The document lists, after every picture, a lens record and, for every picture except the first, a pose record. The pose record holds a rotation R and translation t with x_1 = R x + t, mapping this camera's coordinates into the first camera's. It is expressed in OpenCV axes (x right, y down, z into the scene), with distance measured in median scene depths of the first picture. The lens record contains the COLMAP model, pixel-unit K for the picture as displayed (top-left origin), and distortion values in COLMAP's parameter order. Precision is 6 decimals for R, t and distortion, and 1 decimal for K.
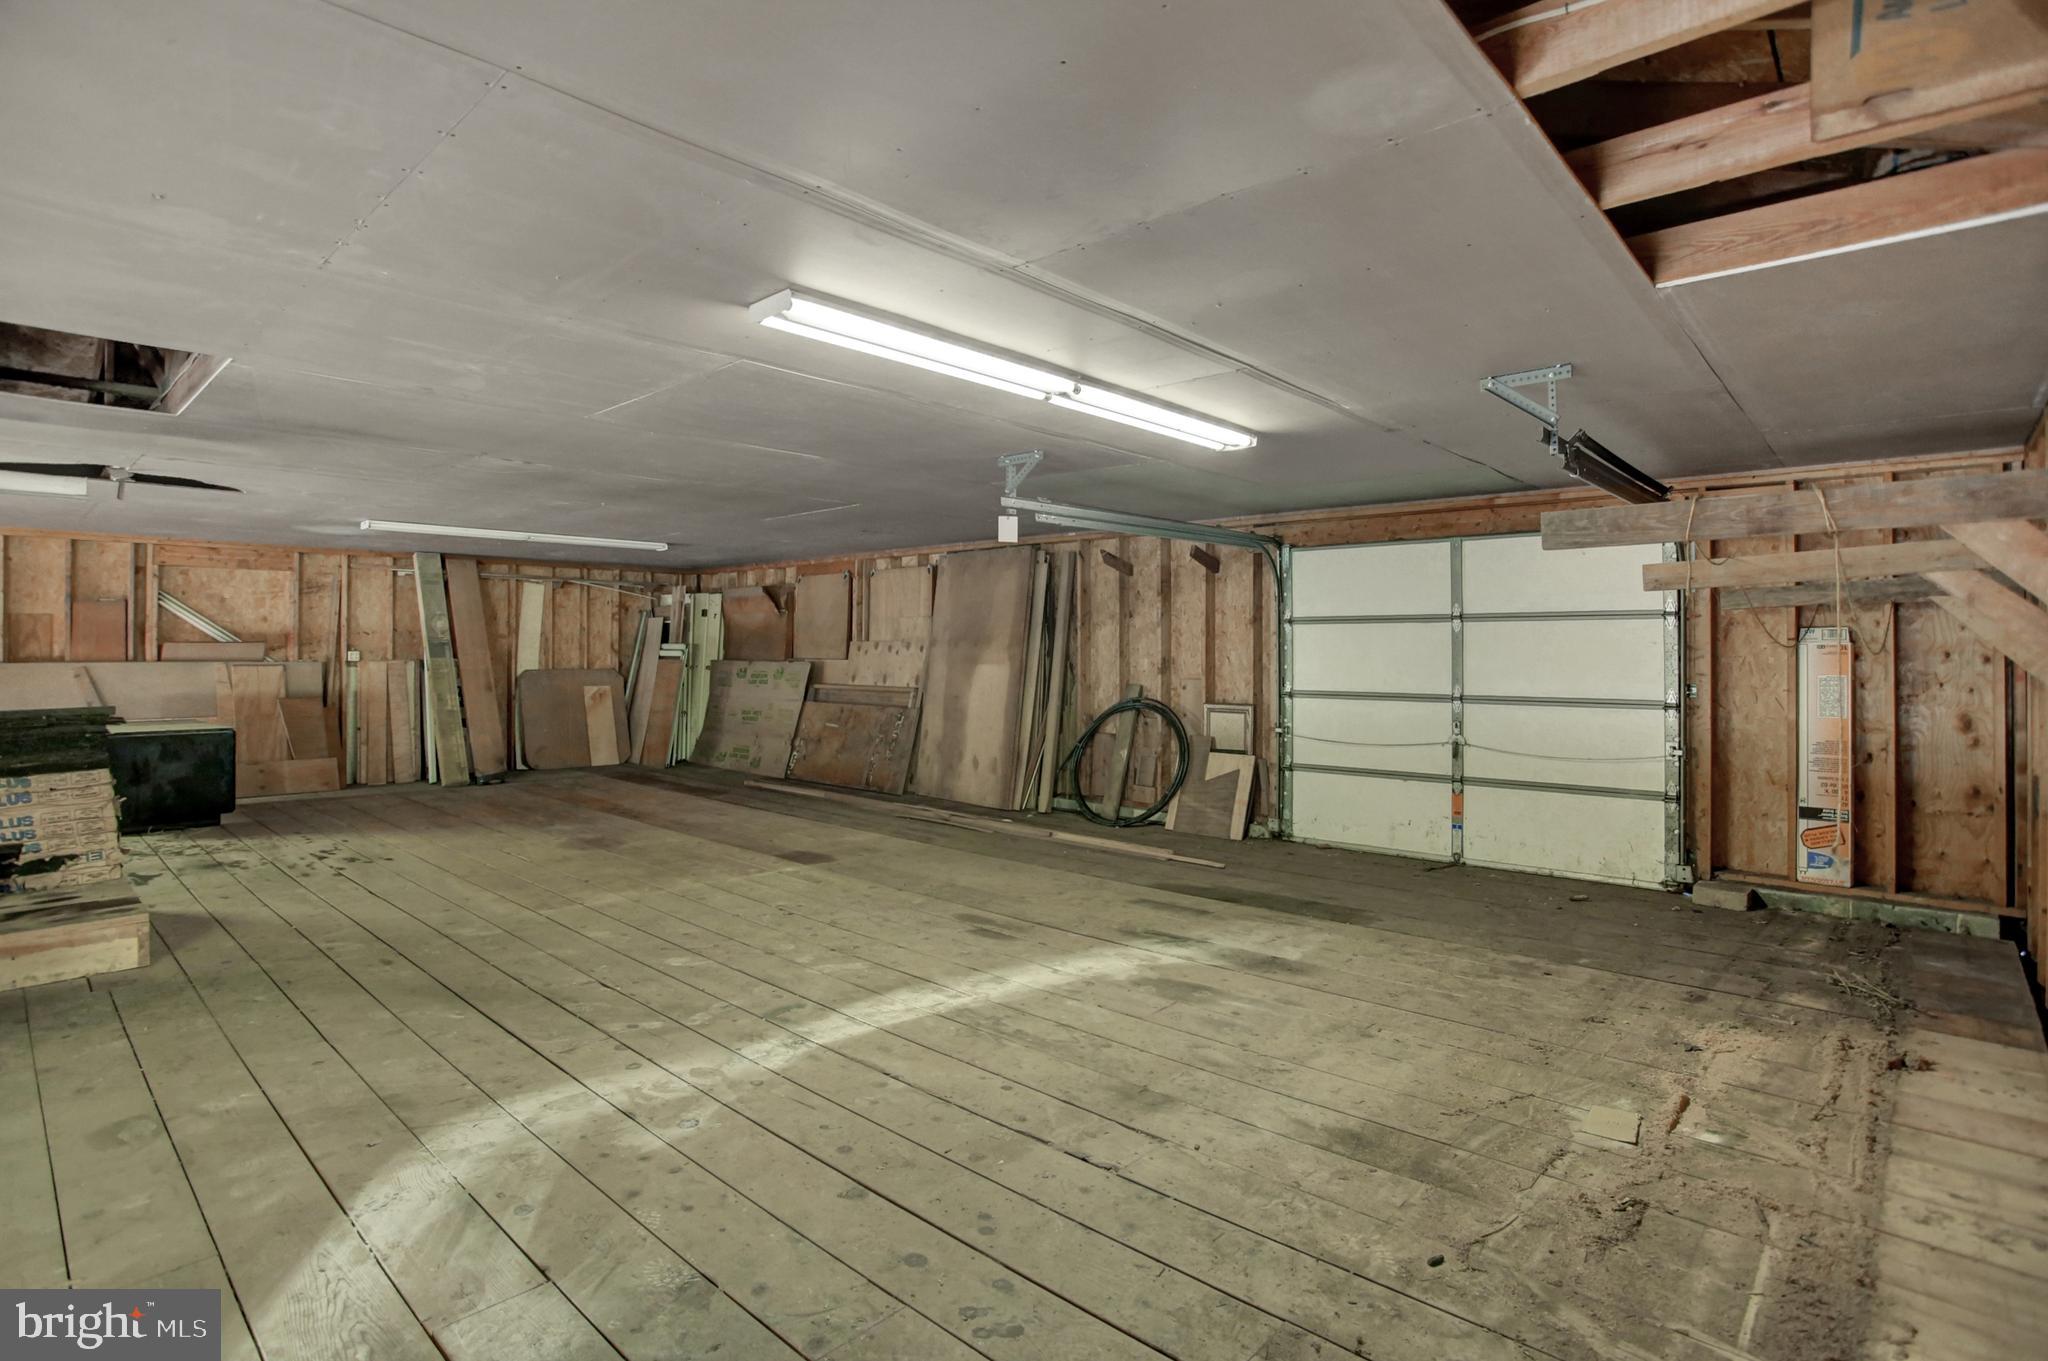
lens RADIAL K [[1028.1, 0, 1020.8], [0, 1028.1, 623.8], [0, 0, 1]] dist [-0.044963, 0.016192]
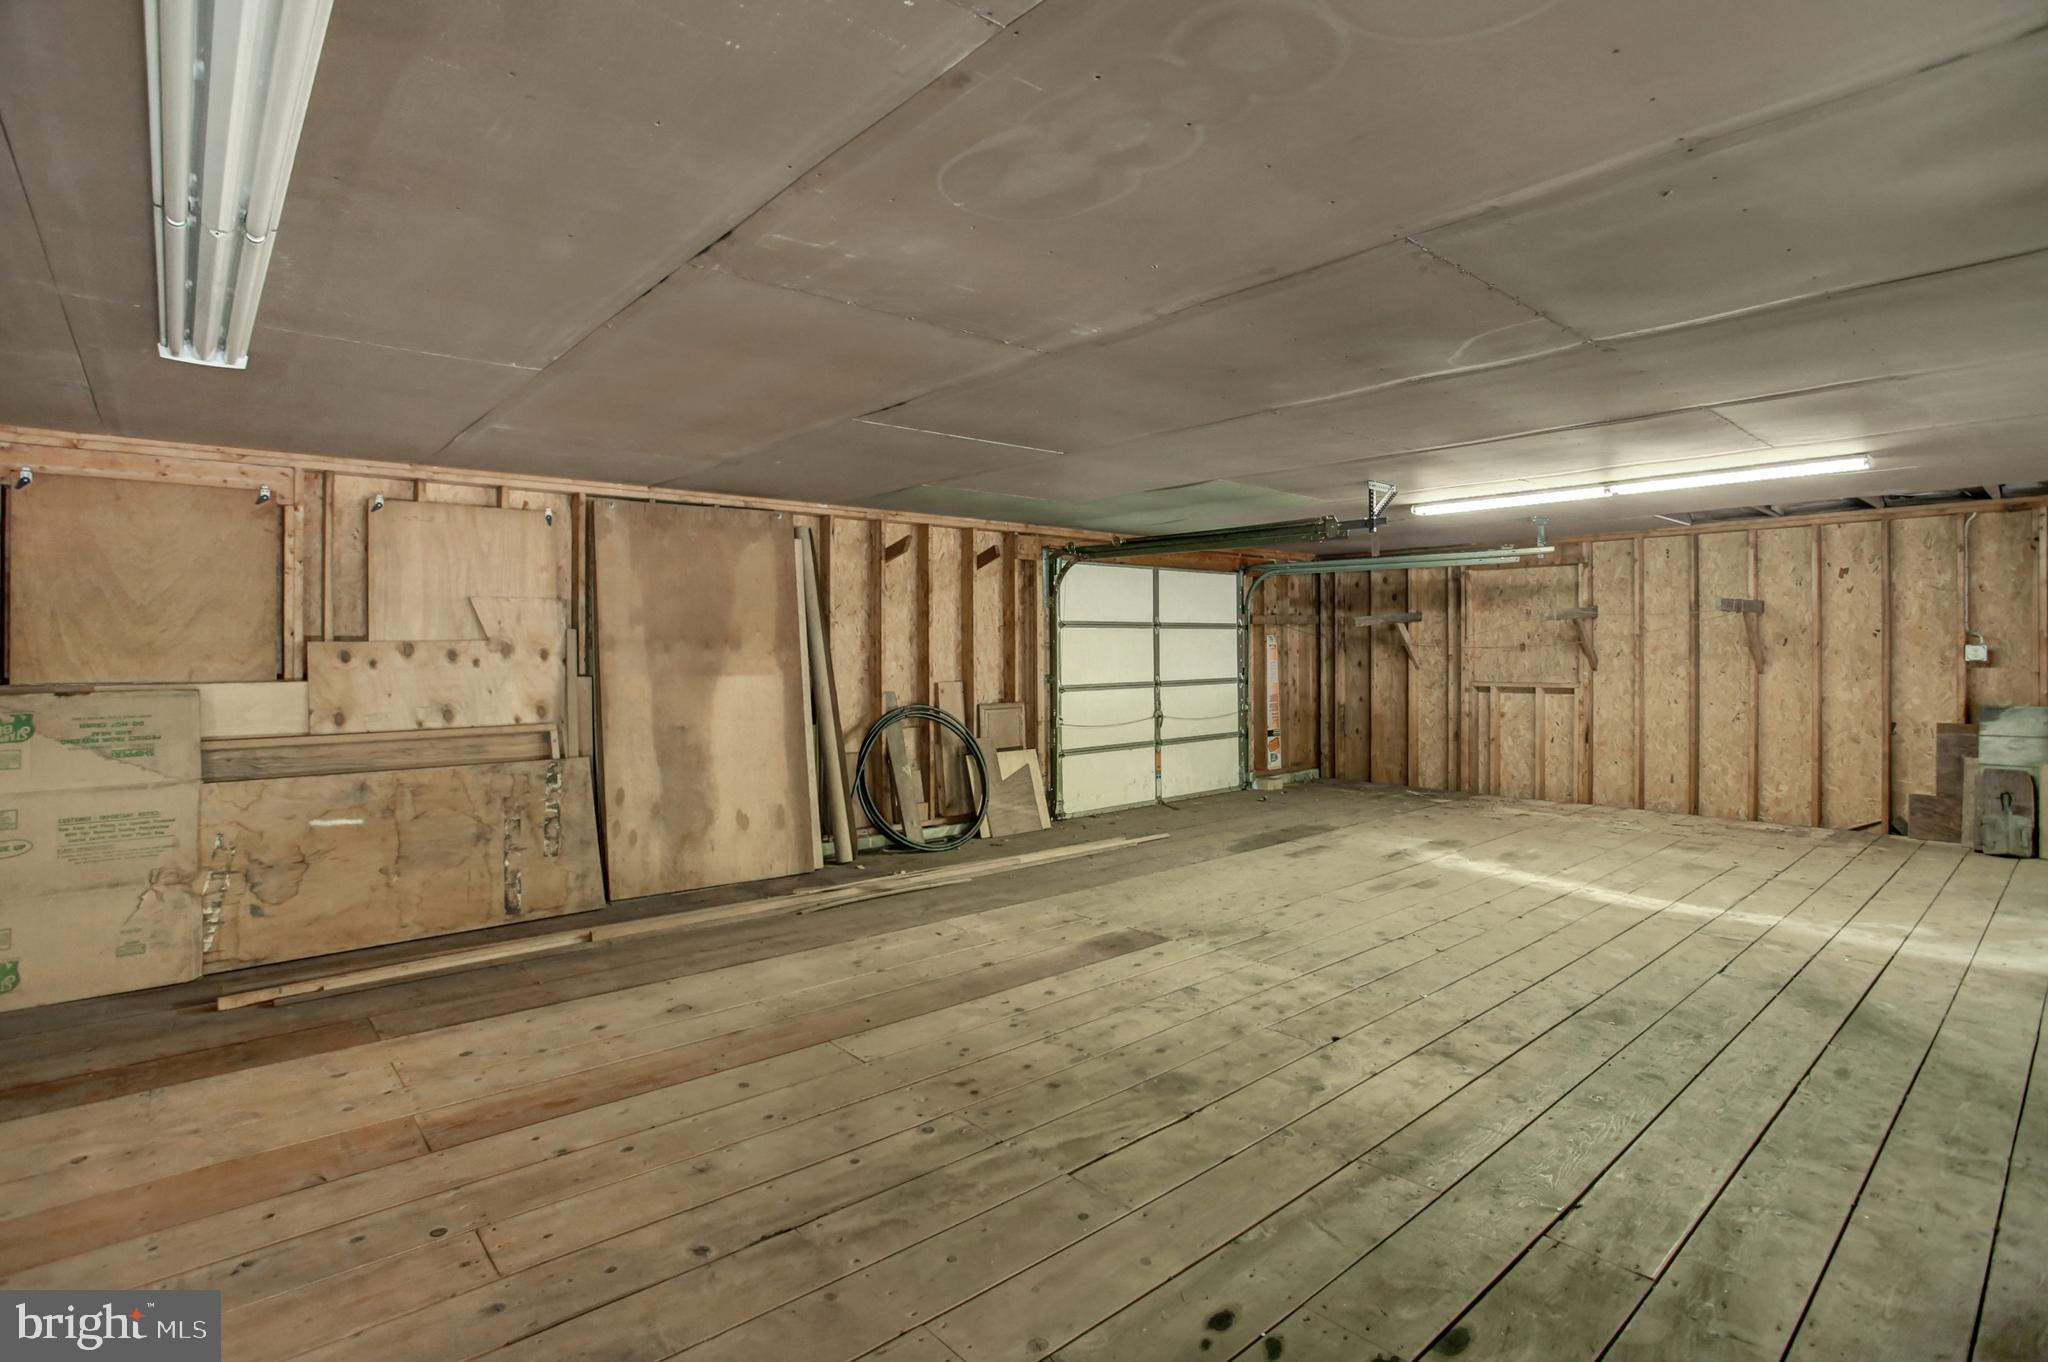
lens RADIAL K [[1006.0, 0, 1020.2], [0, 1006.0, 649.8], [0, 0, 1]] dist [-0.071744, 0.025341]
pose [[0.110120, -0.007378, 0.993891, -0.860250], [-0.018258, 0.999789, 0.009445, 0.015599], [-0.993751, -0.019186, 0.109962, 0.940739]]
